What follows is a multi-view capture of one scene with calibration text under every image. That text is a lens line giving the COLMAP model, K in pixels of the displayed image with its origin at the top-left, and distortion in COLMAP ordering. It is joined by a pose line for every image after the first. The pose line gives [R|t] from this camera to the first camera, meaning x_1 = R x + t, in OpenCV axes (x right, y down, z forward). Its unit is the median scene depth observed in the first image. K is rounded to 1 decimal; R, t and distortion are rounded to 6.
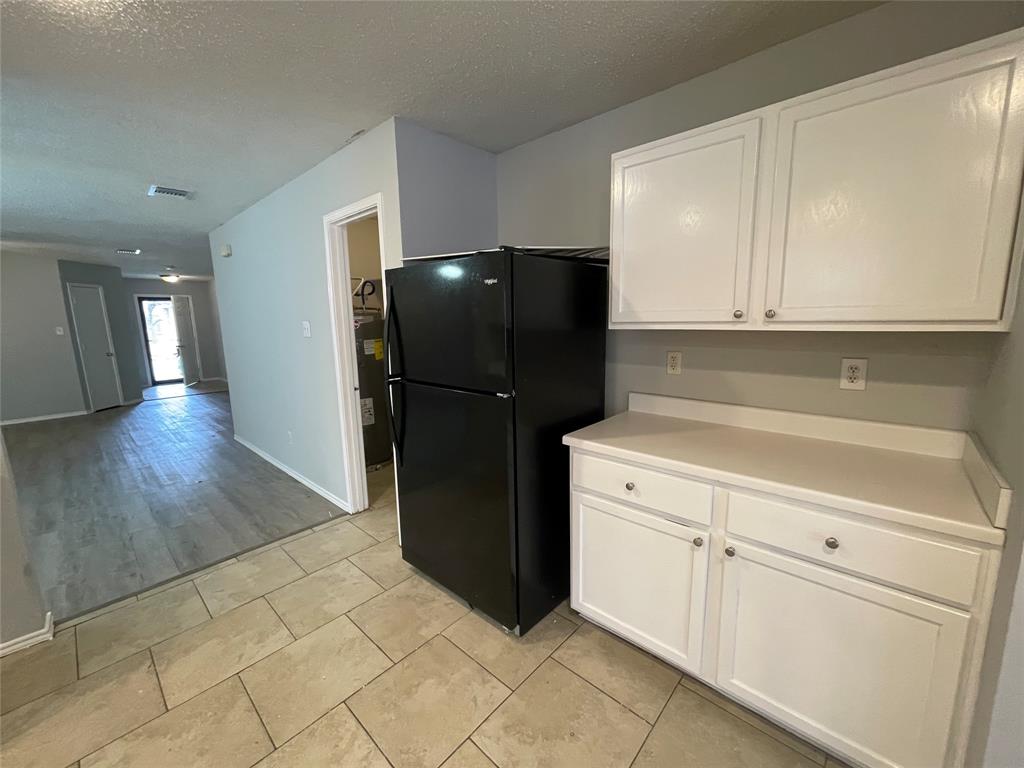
lens RADIAL K [[411.8, 0, 509.6], [0, 411.8, 382.5], [0, 0, 1]] dist [-0.003699, 0.000371]
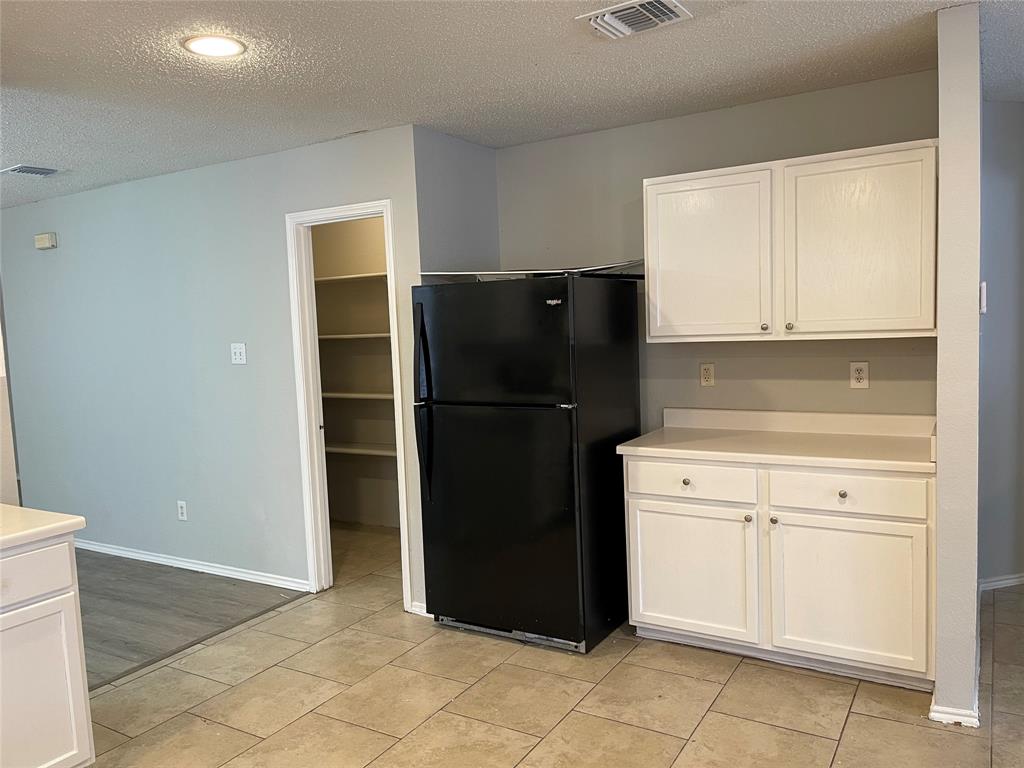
lens RADIAL K [[762.3, 0, 515.9], [0, 762.3, 388.2], [0, 0, 1]] dist [0.069094, -0.076172]
pose [[0.979461, -0.035882, 0.198415, -0.496280], [0.051182, 0.996053, -0.072524, 0.111484], [-0.195030, 0.081190, 0.977431, -0.845727]]
